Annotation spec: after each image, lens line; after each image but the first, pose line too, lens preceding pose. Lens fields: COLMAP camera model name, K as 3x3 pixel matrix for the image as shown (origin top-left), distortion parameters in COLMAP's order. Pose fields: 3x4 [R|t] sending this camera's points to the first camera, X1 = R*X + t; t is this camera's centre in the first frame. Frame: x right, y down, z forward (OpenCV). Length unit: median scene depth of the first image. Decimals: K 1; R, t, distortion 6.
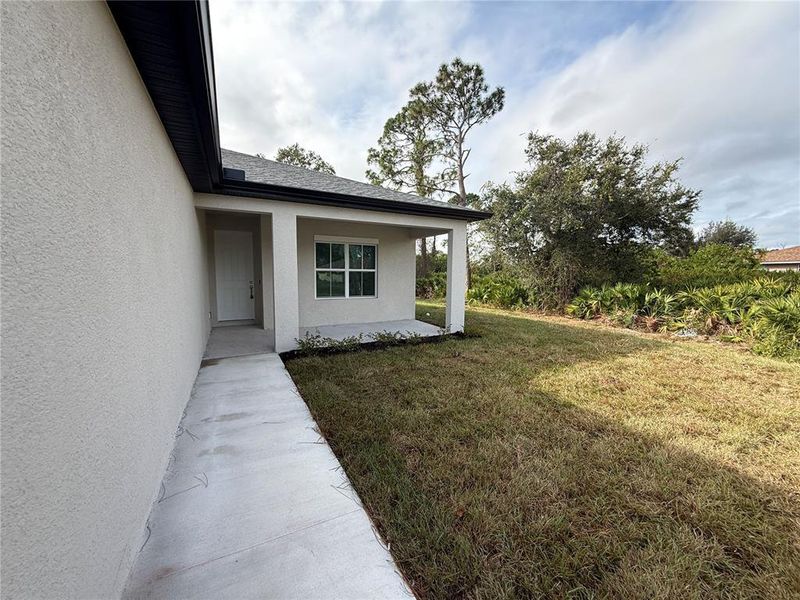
lens RADIAL K [[319.0, 0, 402.1], [0, 319.0, 300.3], [0, 0, 1]] dist [-0.000037, -0.000308]
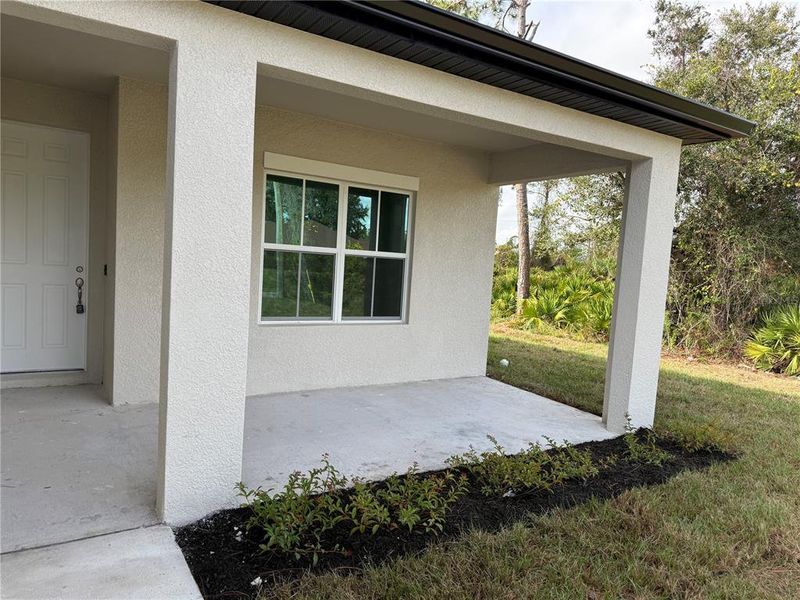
lens RADIAL K [[564.9, 0, 400.5], [0, 564.9, 299.7], [0, 0, 1]] dist [0.065172, -0.075811]
pose [[0.995918, 0.044771, 0.078382, -0.141295], [-0.043781, 0.998939, -0.014306, -0.026742], [-0.078940, 0.010816, 0.996821, 0.282383]]
